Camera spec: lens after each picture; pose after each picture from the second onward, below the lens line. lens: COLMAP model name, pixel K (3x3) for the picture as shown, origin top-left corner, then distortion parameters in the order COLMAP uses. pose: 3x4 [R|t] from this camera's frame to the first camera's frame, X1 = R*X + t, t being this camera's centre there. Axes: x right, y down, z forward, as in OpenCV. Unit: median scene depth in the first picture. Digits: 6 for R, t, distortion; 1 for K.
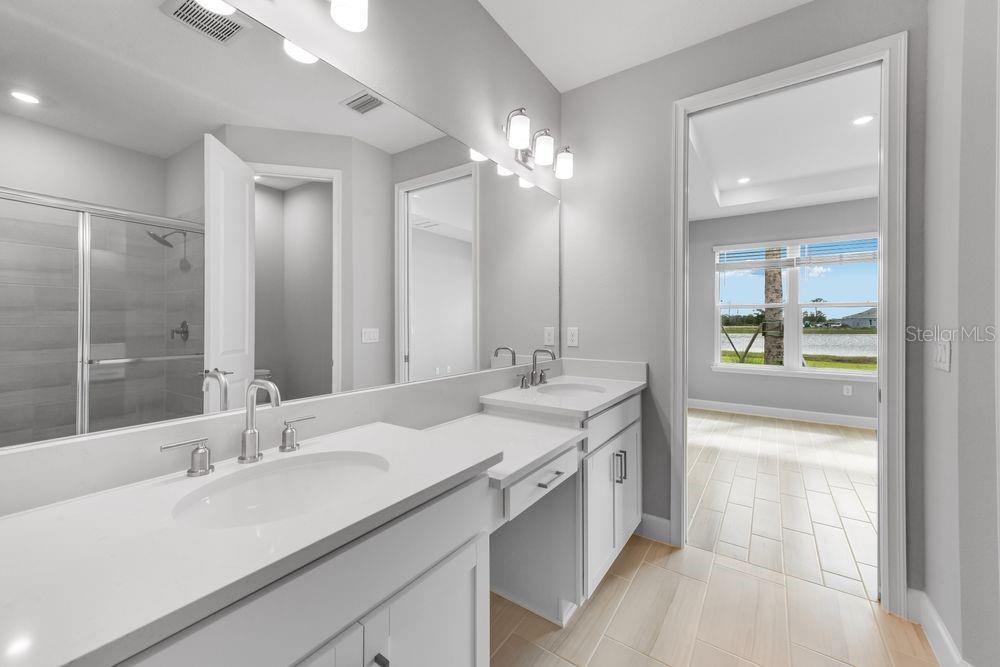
lens RADIAL K [[390.9, 0, 489.8], [0, 390.9, 321.5], [0, 0, 1]] dist [0.001930, 0.000127]
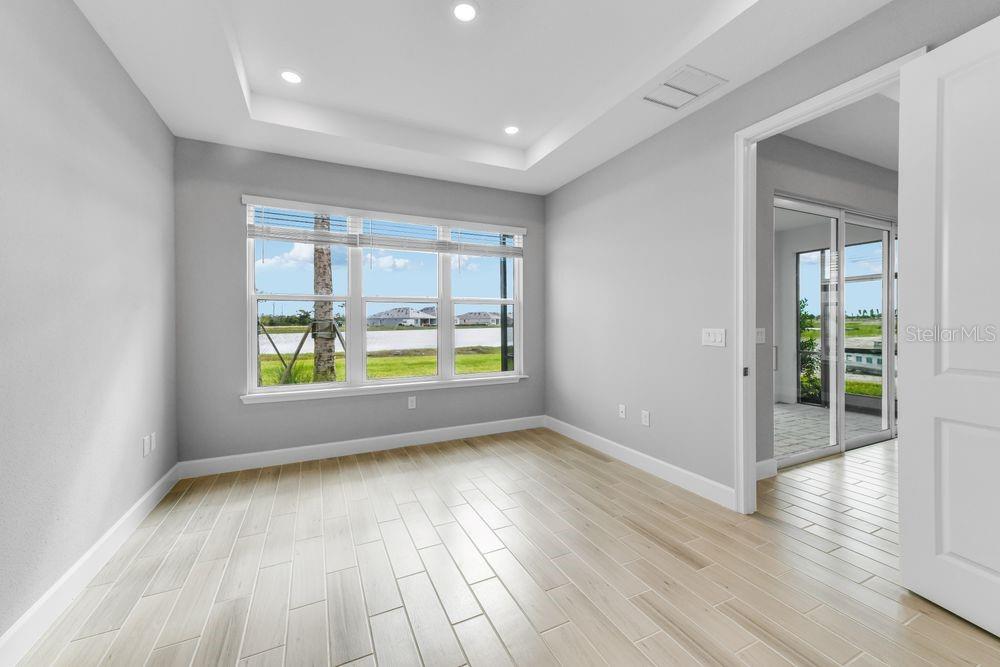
lens RADIAL K [[392.7, 0, 498.1], [0, 392.7, 323.6], [0, 0, 1]] dist [0.018504, 0.000128]
pose [[0.483967, -0.008830, 0.875041, 0.218986], [0.005179, 0.999960, 0.007226, 0.002208], [-0.875071, 0.001035, 0.483994, 0.351030]]
